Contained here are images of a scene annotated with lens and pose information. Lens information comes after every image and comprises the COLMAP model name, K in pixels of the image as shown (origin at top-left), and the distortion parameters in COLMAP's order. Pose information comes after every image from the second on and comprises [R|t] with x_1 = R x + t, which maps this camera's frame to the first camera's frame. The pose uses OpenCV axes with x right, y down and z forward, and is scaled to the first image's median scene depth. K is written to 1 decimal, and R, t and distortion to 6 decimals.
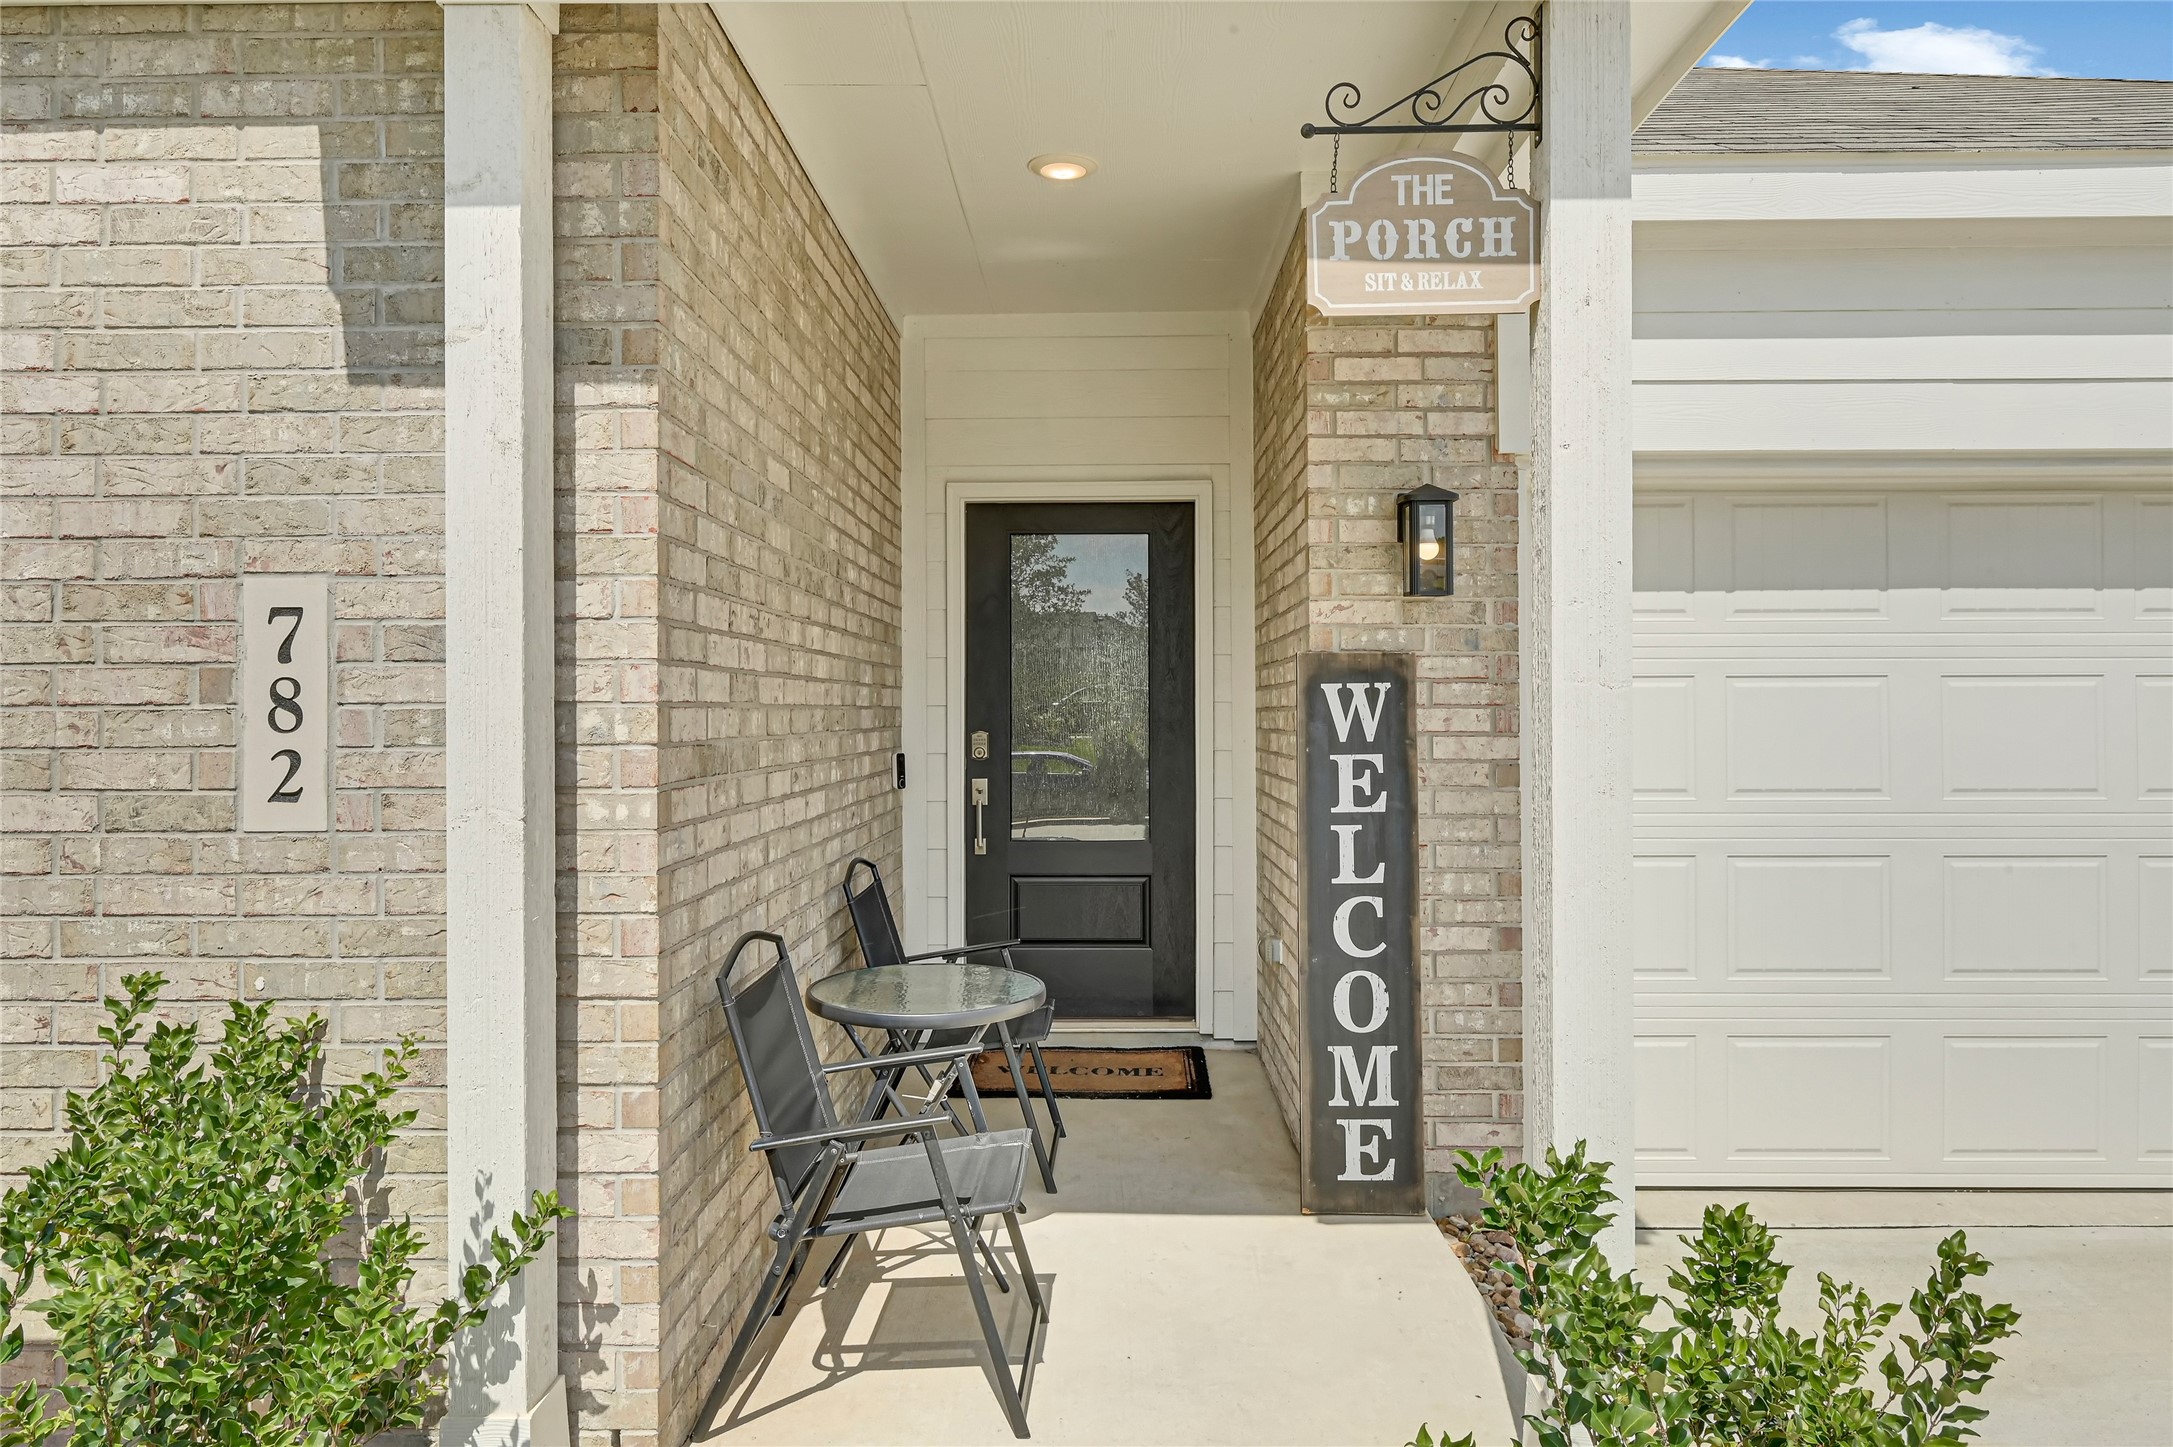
lens RADIAL K [[1470.1, 0, 1087.3], [0, 1470.1, 651.5], [0, 0, 1]] dist [0.003347, 0.001101]
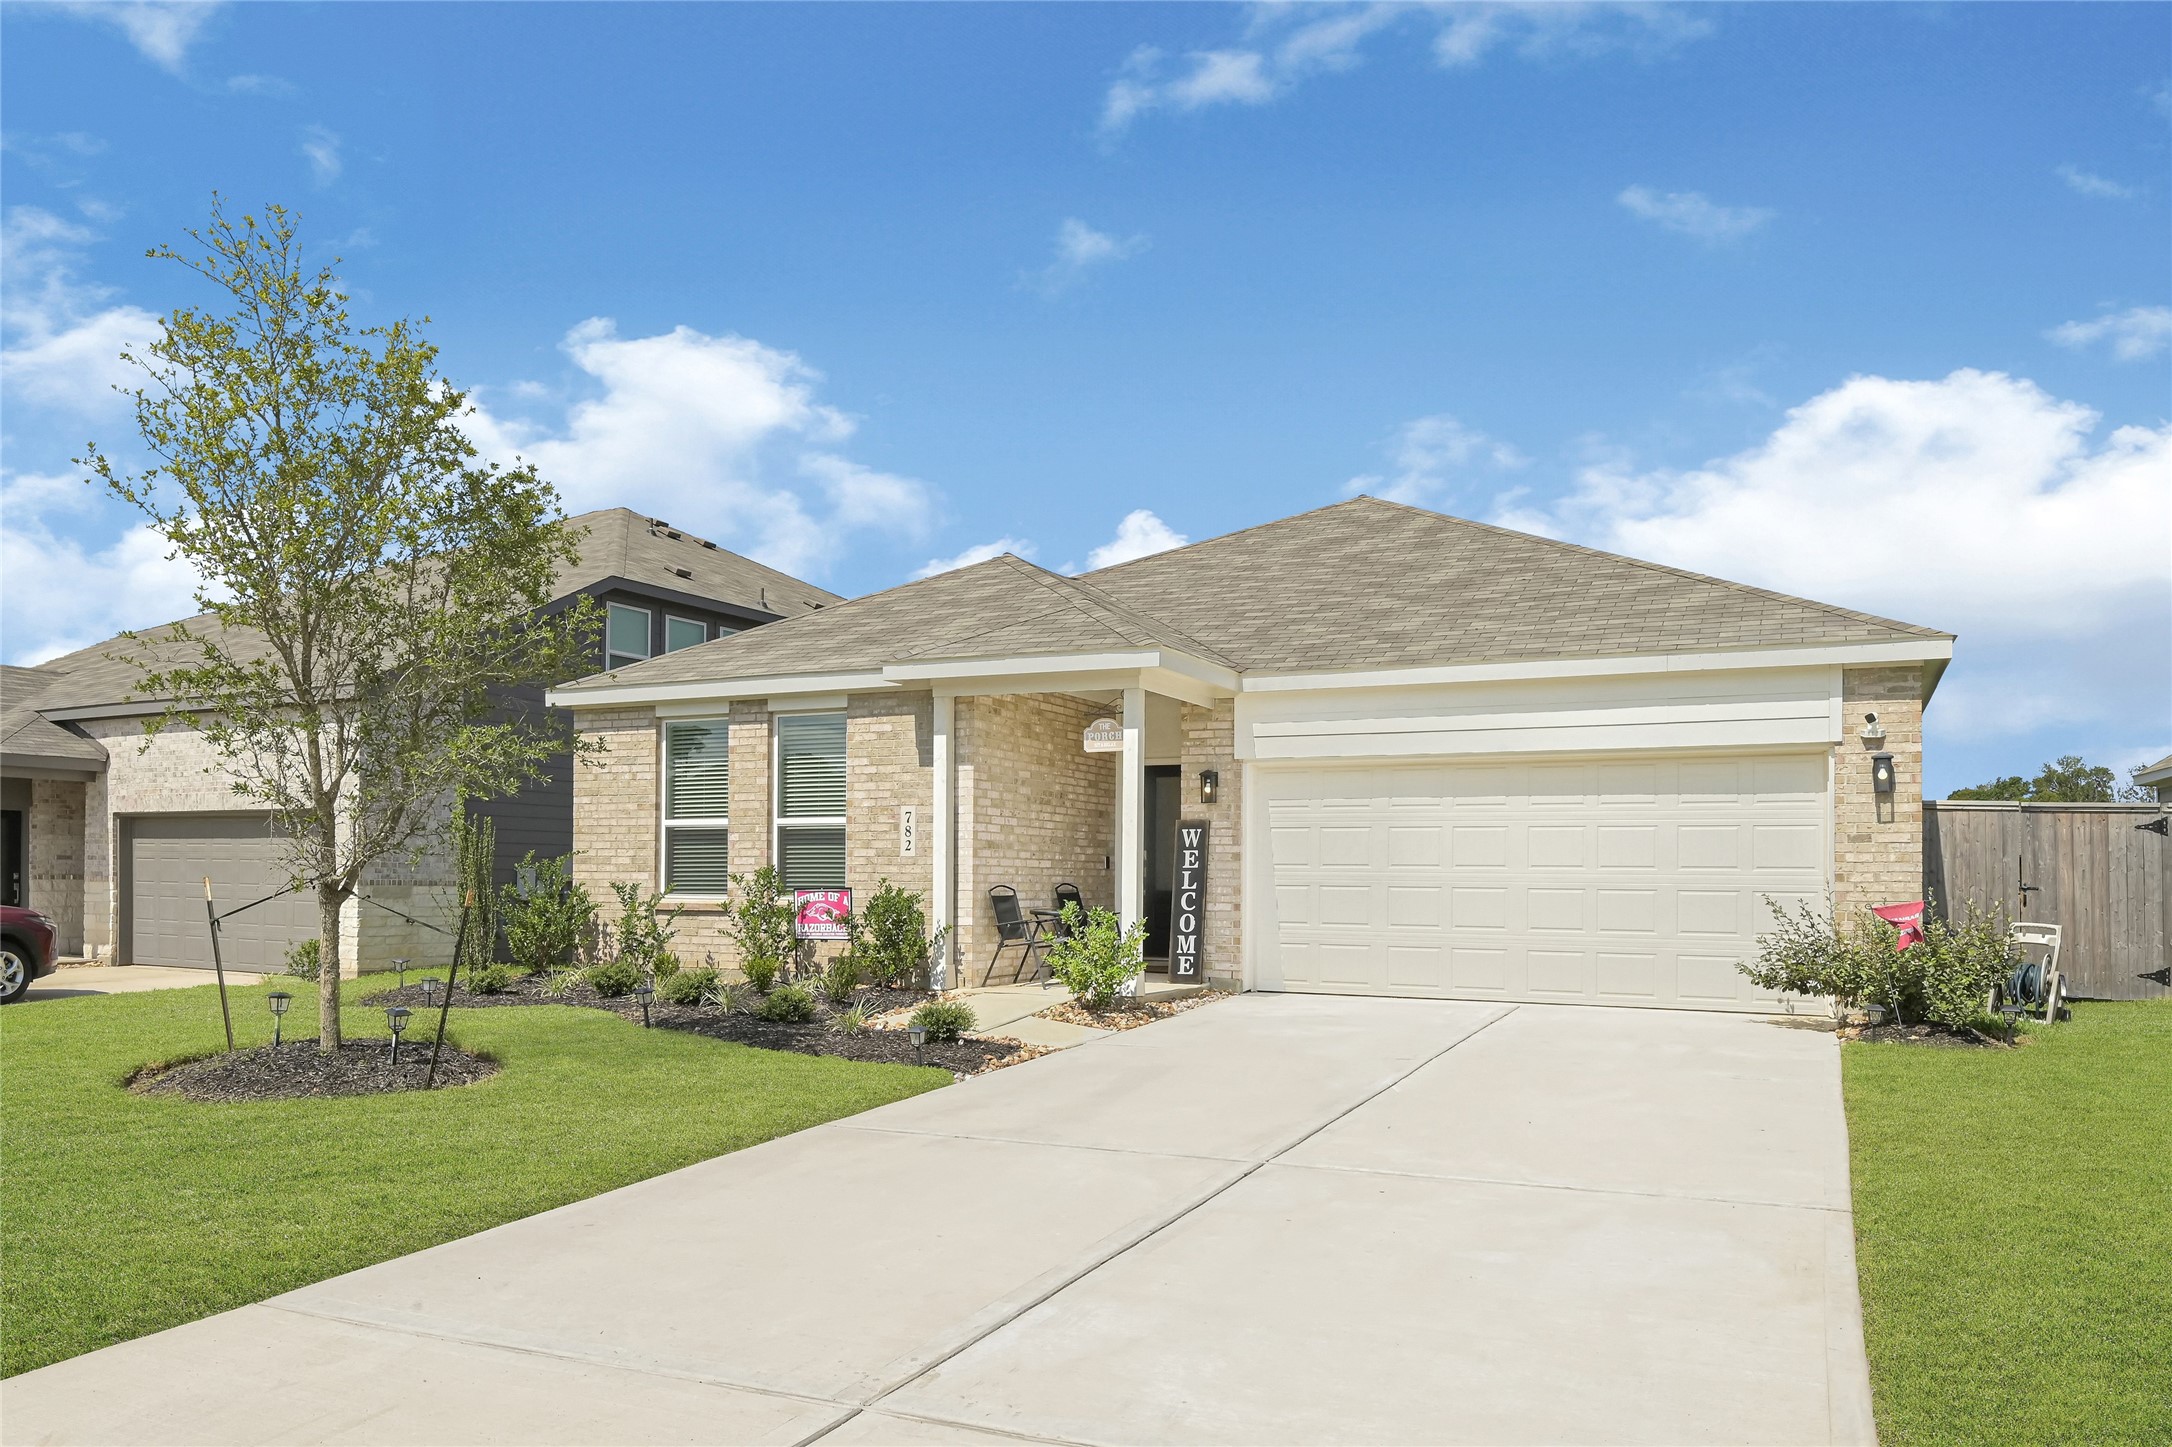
lens RADIAL K [[1490.8, 0, 1086.0], [0, 1490.8, 723.5], [0, 0, 1]] dist [0.001202, 0.002224]
pose [[0.910572, -0.030601, -0.412216, 2.078079], [0.002969, 0.997714, -0.067508, 0.014782], [0.413340, 0.060247, 0.908582, -3.332053]]
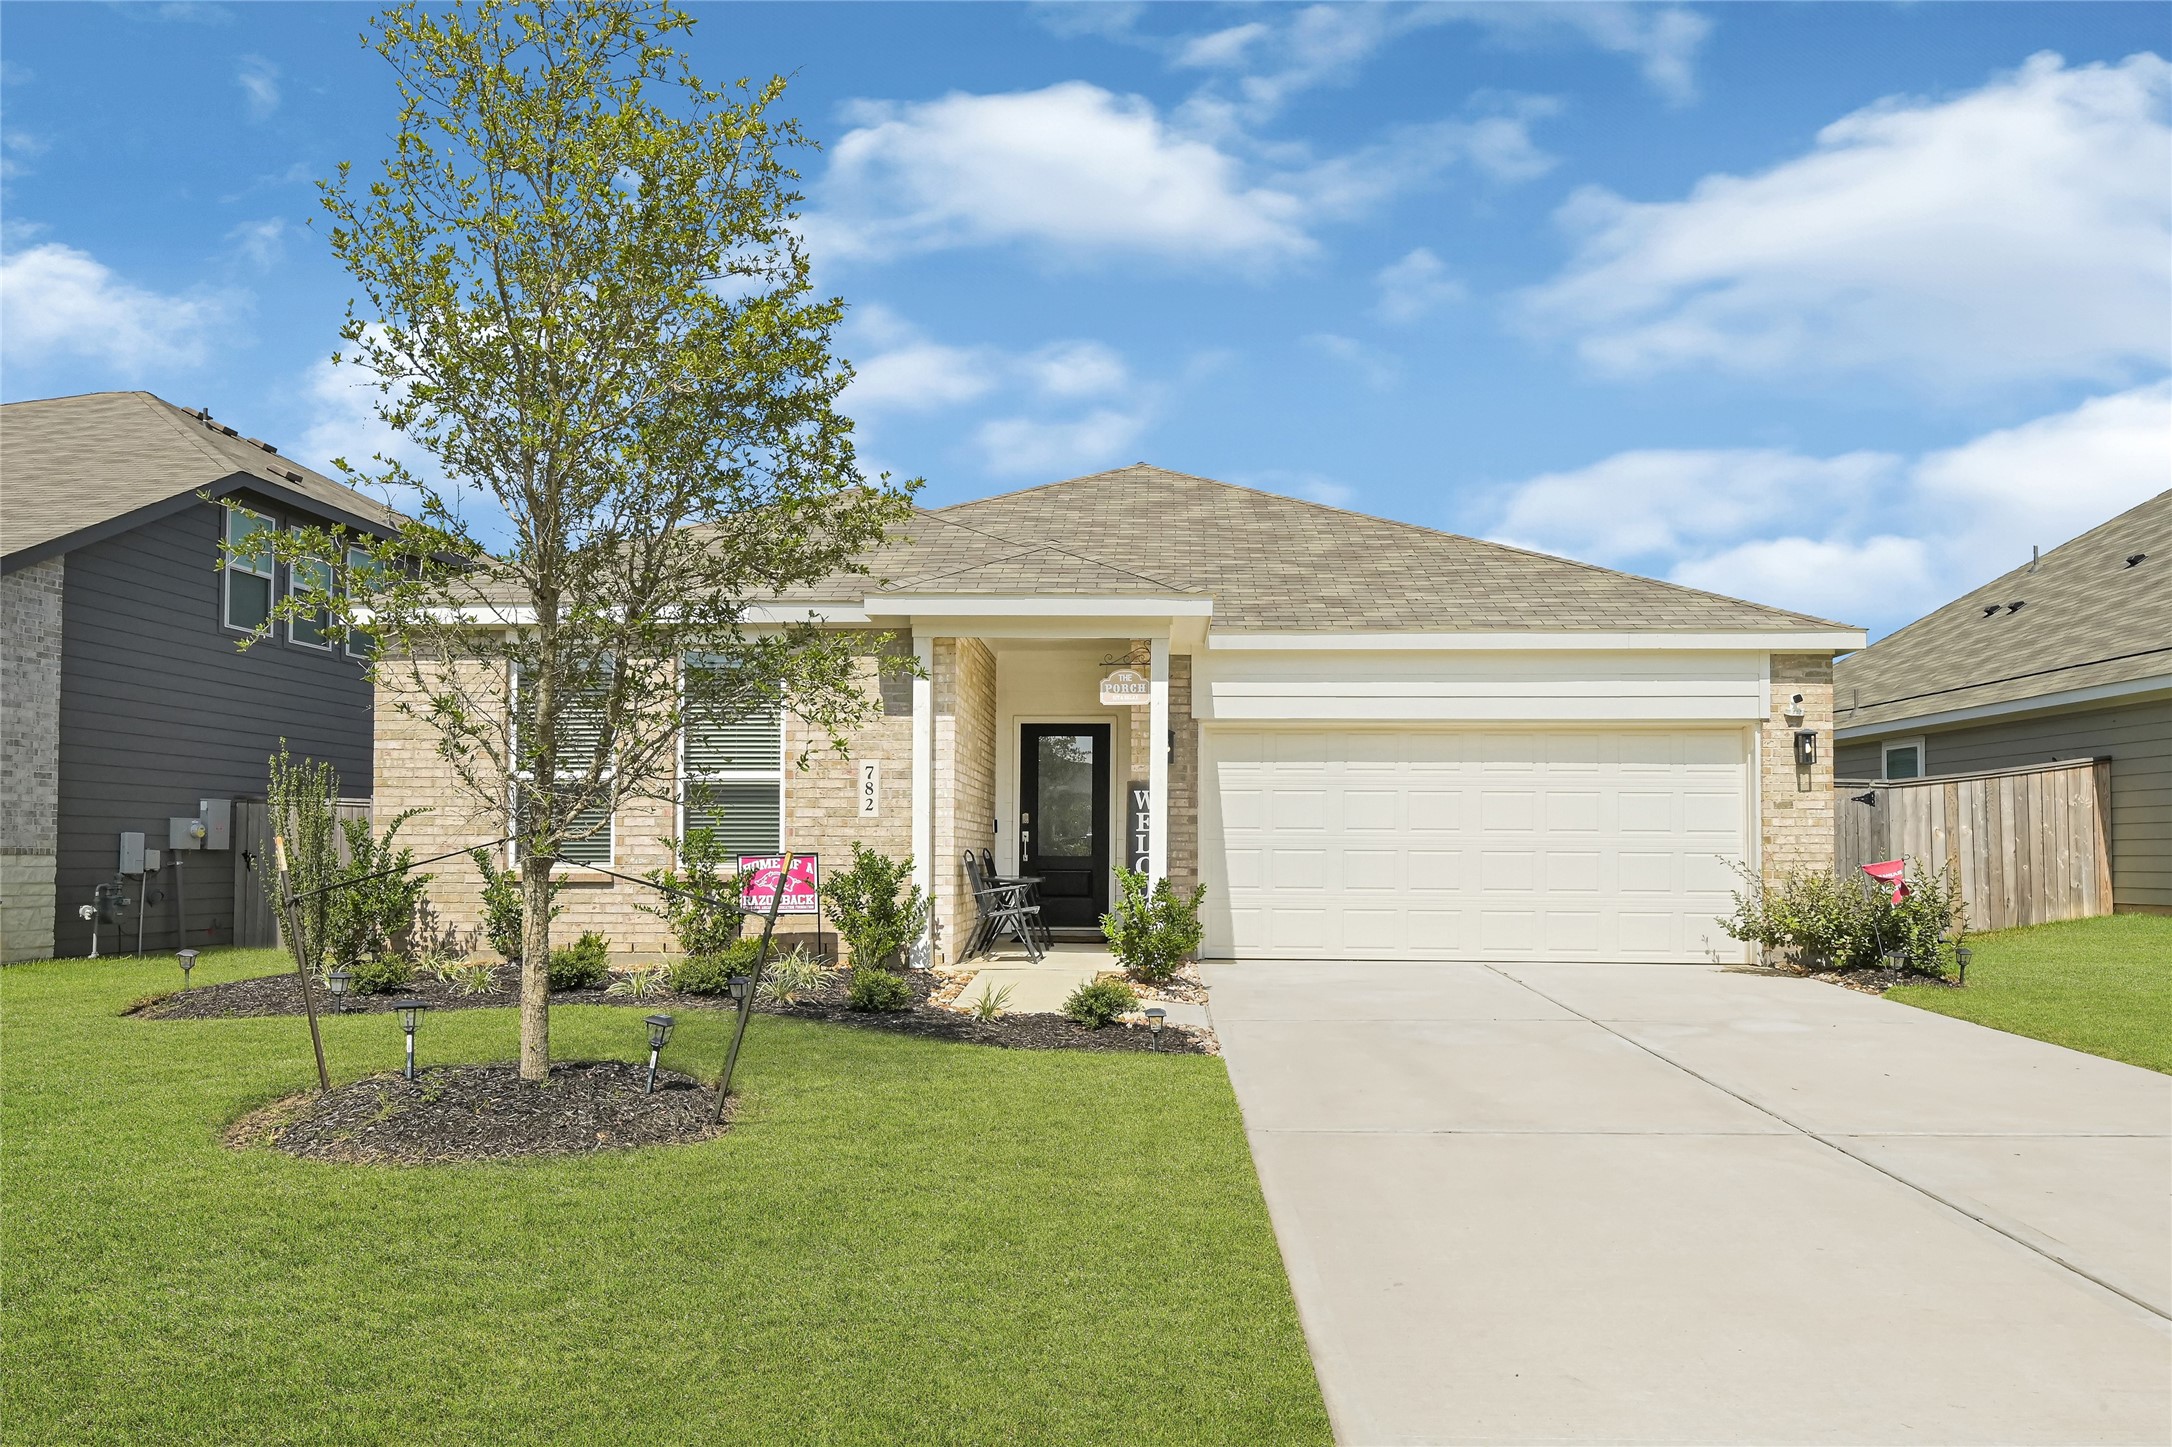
lens RADIAL K [[1456.1, 0, 1086.0], [0, 1456.1, 723.5], [0, 0, 1]] dist [-0.000967, 0.000163]
pose [[0.999576, 0.007478, -0.028129, 0.217438], [-0.008914, 0.998645, -0.051277, 0.058879], [0.027707, 0.051506, 0.998288, -3.271800]]
